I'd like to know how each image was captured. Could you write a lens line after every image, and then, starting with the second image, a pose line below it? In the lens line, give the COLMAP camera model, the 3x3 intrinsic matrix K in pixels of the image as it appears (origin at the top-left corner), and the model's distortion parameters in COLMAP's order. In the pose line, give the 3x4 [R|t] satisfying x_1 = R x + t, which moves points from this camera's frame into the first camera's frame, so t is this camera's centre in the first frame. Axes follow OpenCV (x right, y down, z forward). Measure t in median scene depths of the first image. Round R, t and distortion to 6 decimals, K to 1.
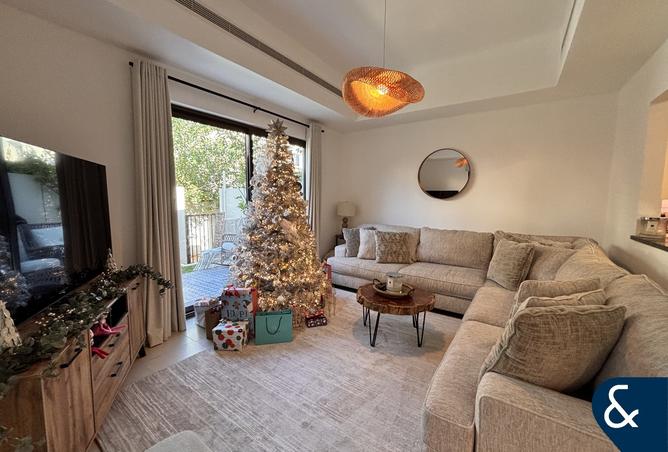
lens RADIAL K [[271.8, 0, 337.9], [0, 271.8, 226.2], [0, 0, 1]] dist [0.002773, 0.000042]
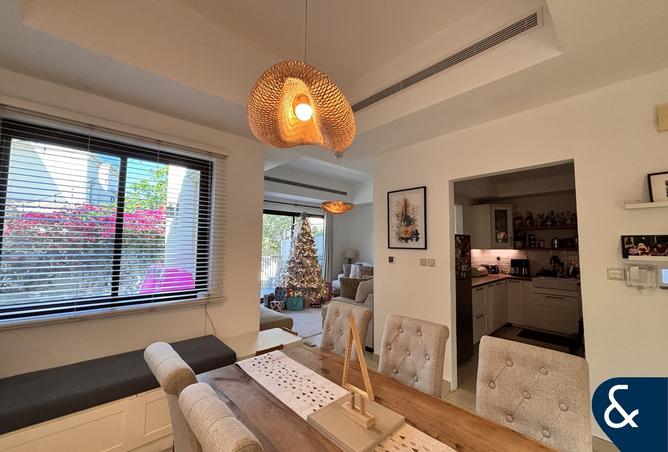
lens RADIAL K [[271.8, 0, 334.0], [0, 271.8, 224.3], [0, 0, 1]] dist [0.002773, 0.000042]
pose [[0.971286, -0.013827, -0.237514, 0.552572], [-0.027173, 0.985330, -0.168484, 0.073652], [0.236359, 0.170101, 0.956661, -1.064990]]
